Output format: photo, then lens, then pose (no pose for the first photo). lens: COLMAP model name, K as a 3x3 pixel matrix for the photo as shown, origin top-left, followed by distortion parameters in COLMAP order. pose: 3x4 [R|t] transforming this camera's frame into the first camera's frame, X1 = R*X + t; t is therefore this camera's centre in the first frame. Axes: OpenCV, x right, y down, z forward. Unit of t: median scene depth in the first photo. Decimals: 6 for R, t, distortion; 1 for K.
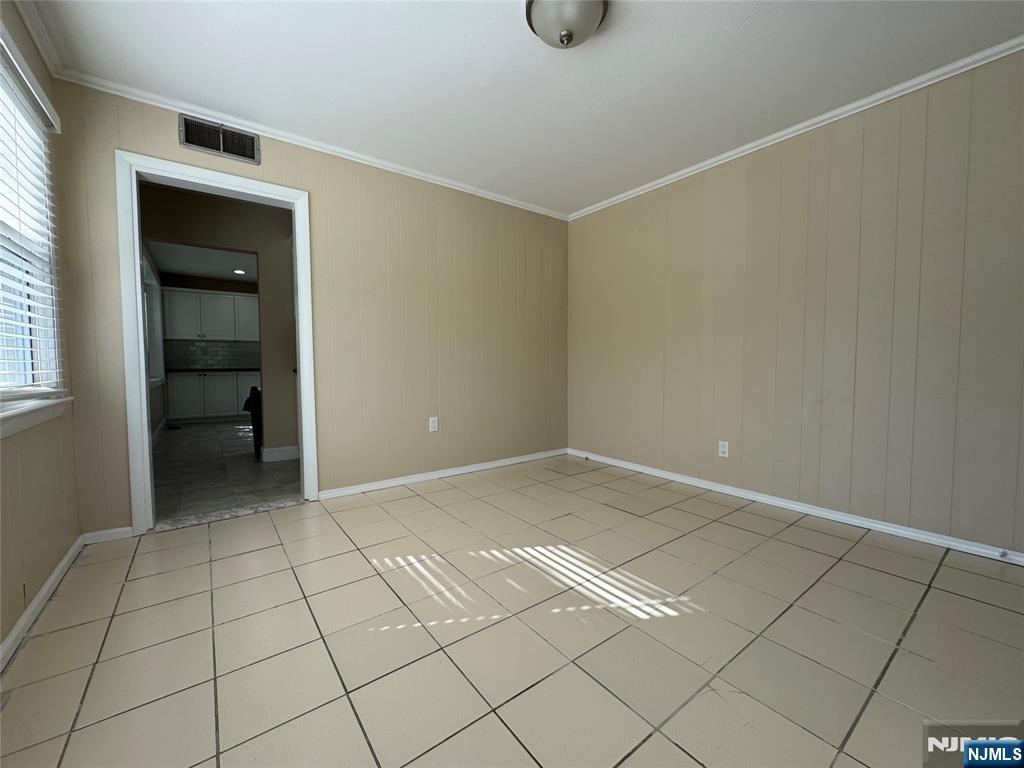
lens RADIAL K [[409.6, 0, 510.3], [0, 409.6, 384.2], [0, 0, 1]] dist [-0.004995, -0.000017]
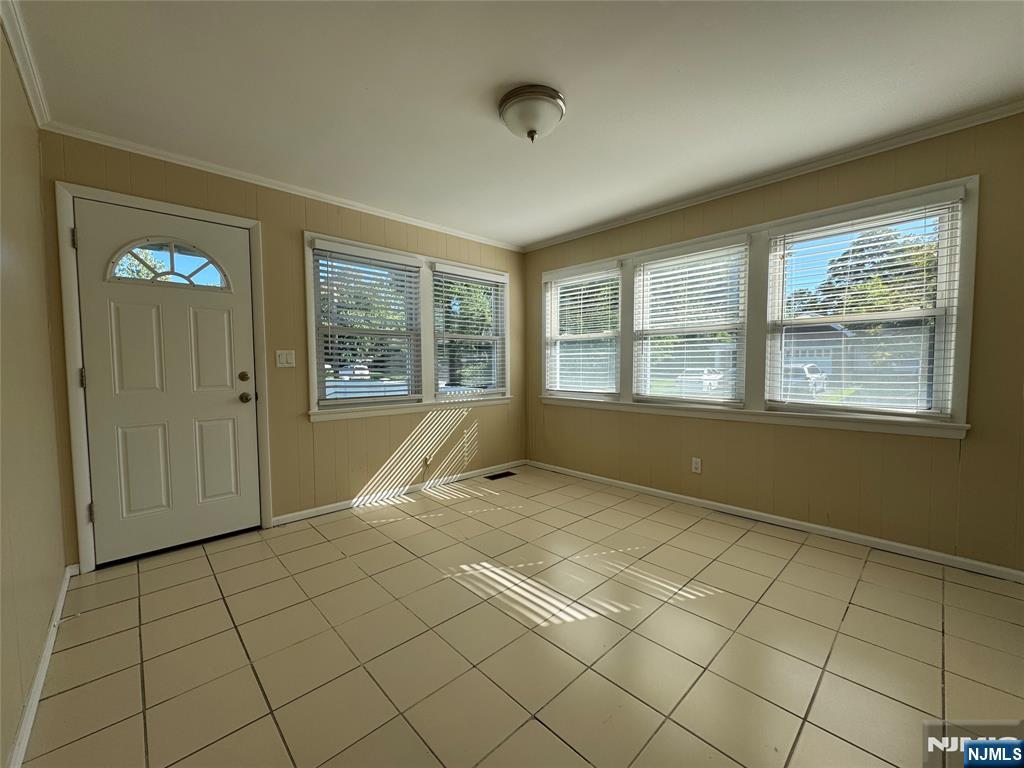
lens RADIAL K [[406.7, 0, 512.4], [0, 406.7, 387.2], [0, 0, 1]] dist [-0.001080, -0.000002]
pose [[-0.993557, 0.016764, -0.112083, 0.296773], [0.005005, 0.994524, 0.104386, -0.193480], [0.113220, 0.103152, -0.988201, 1.919410]]
